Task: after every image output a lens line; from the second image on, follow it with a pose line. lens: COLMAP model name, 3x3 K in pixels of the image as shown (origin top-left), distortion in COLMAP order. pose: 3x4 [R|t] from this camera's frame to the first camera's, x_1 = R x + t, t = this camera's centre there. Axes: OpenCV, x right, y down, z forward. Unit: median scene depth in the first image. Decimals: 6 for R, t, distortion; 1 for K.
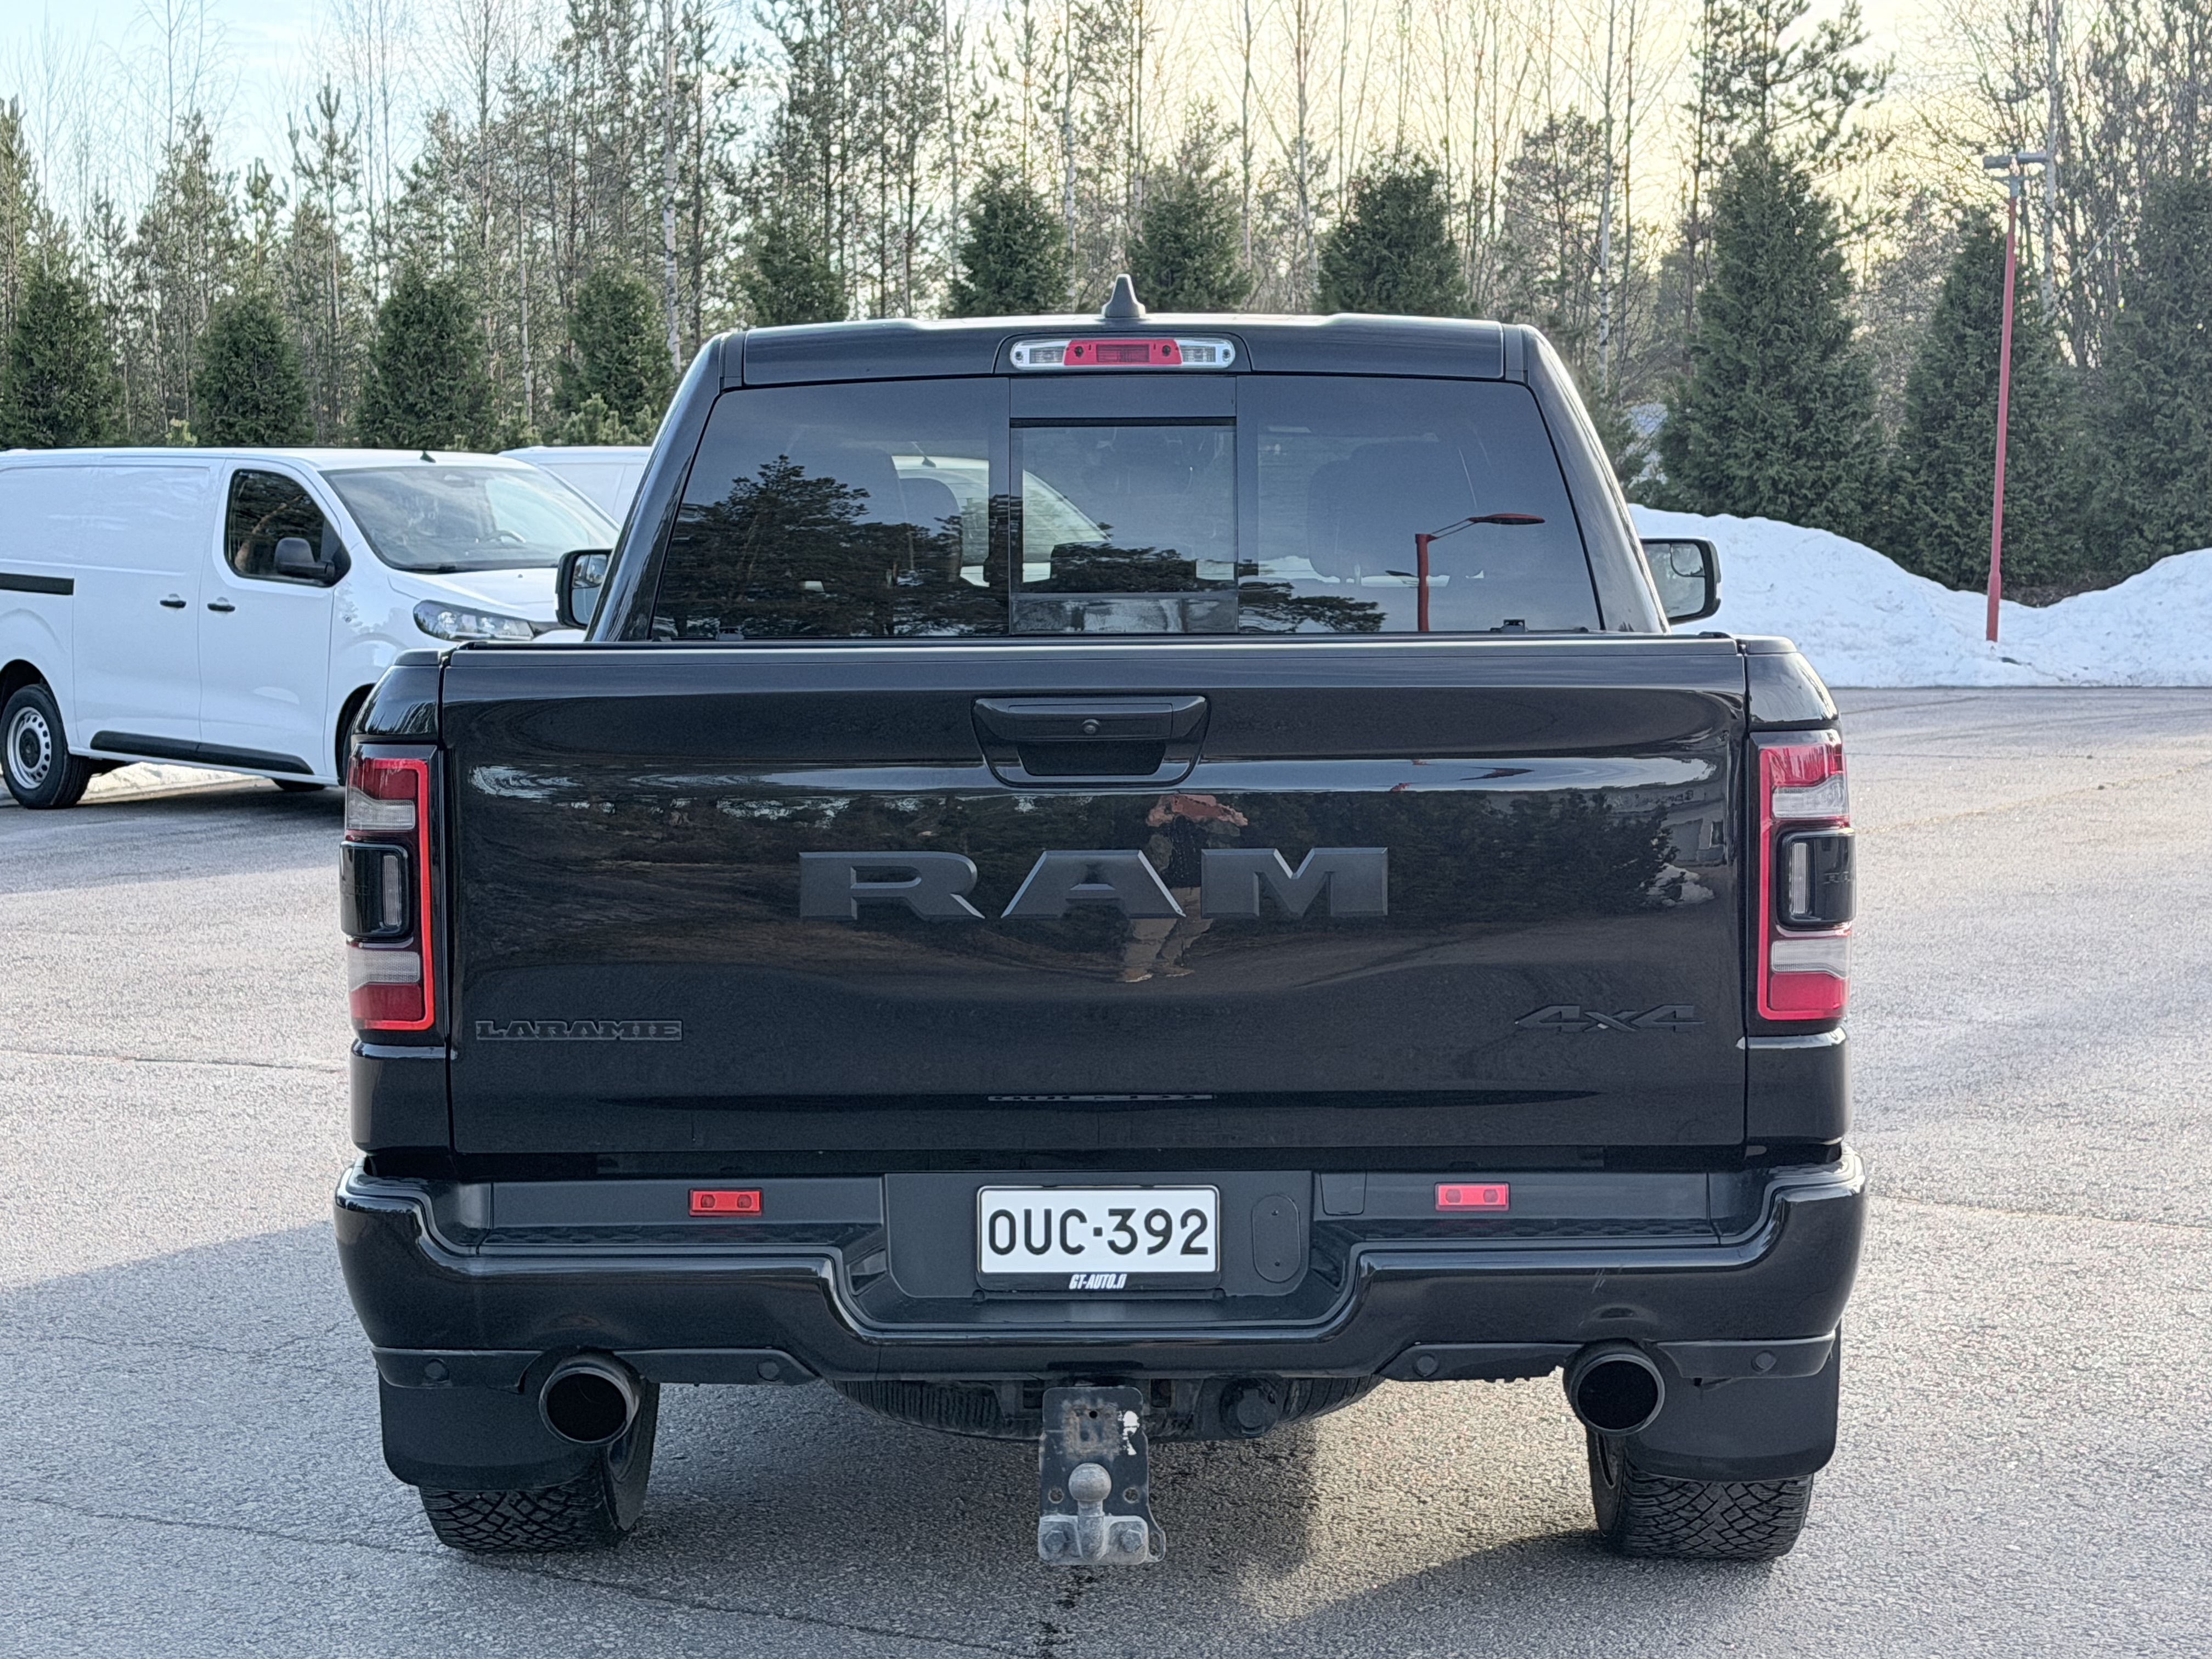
lens RADIAL K [[4152.8, 0, 1106.0], [0, 4152.8, 830.7], [0, 0, 1]] dist [0.086359, 0.000000]
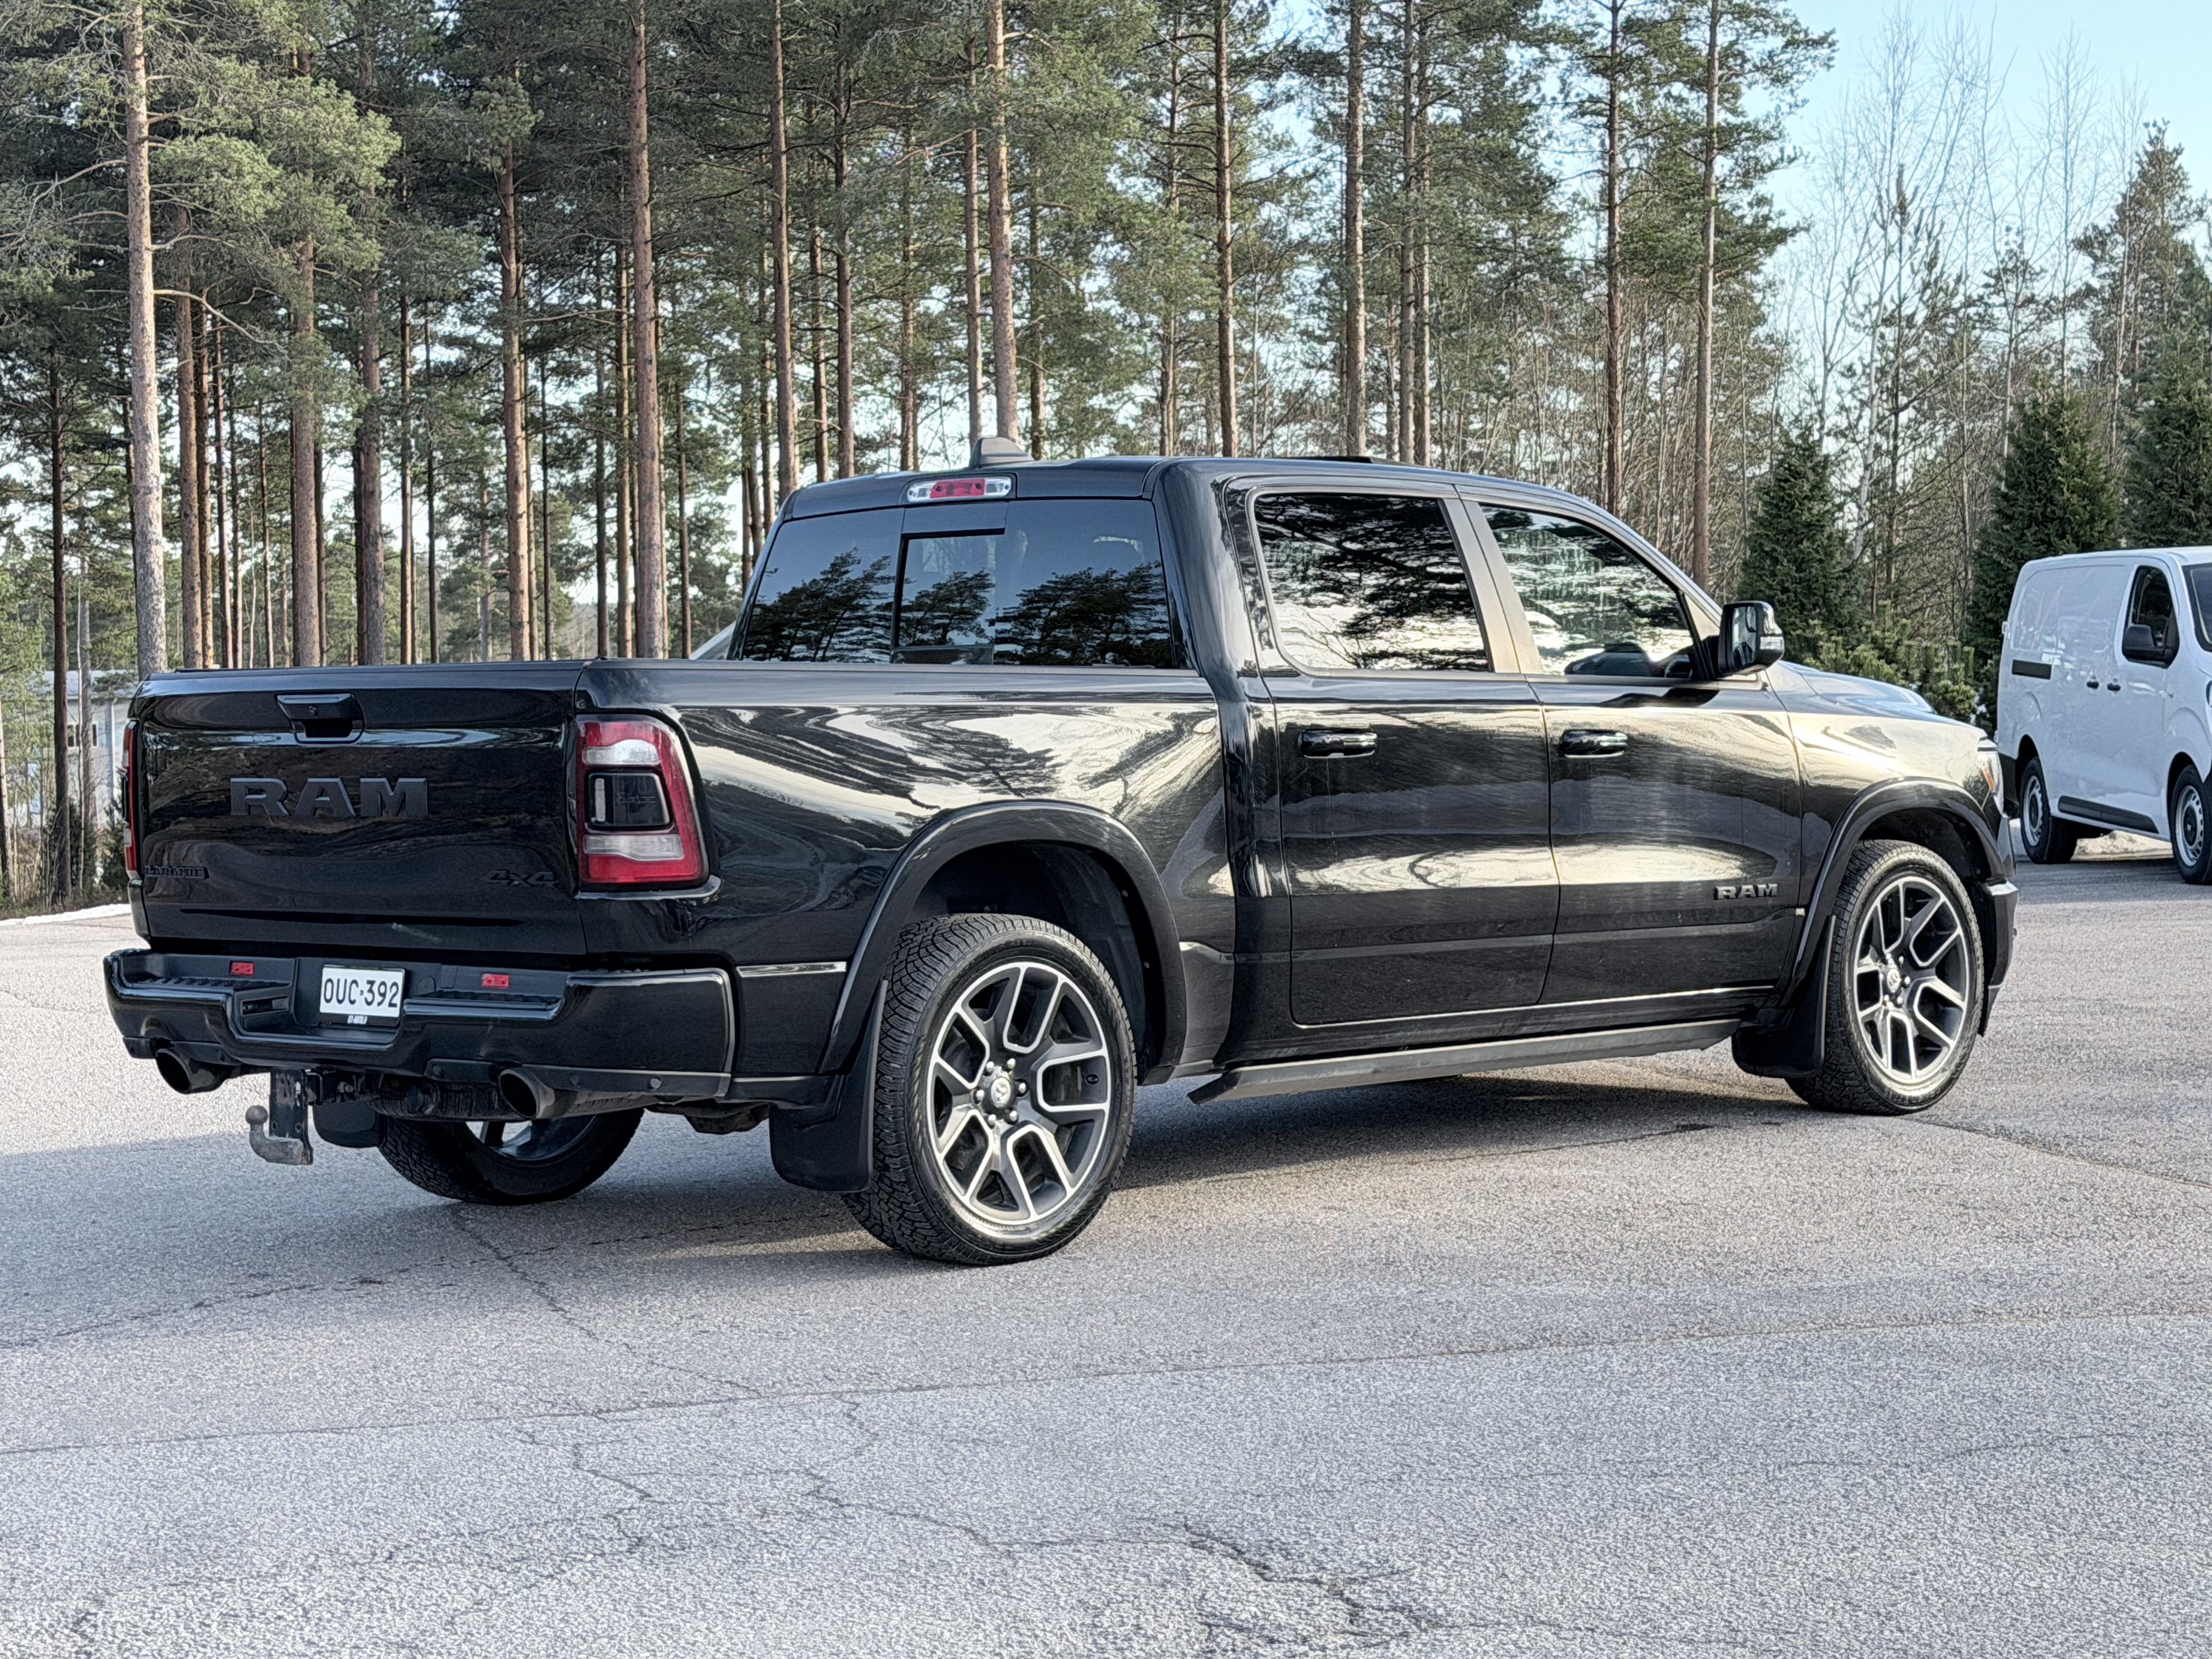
lens RADIAL K [[4152.8, 0, 1109.7], [0, 4152.8, 833.8], [0, 0, 1]] dist [0.086359, 0.000000]
pose [[0.748040, 0.016810, -0.663441, 1.439984], [-0.032945, 0.999387, -0.011823, 0.038218], [0.662836, 0.030701, 0.748135, -0.140586]]
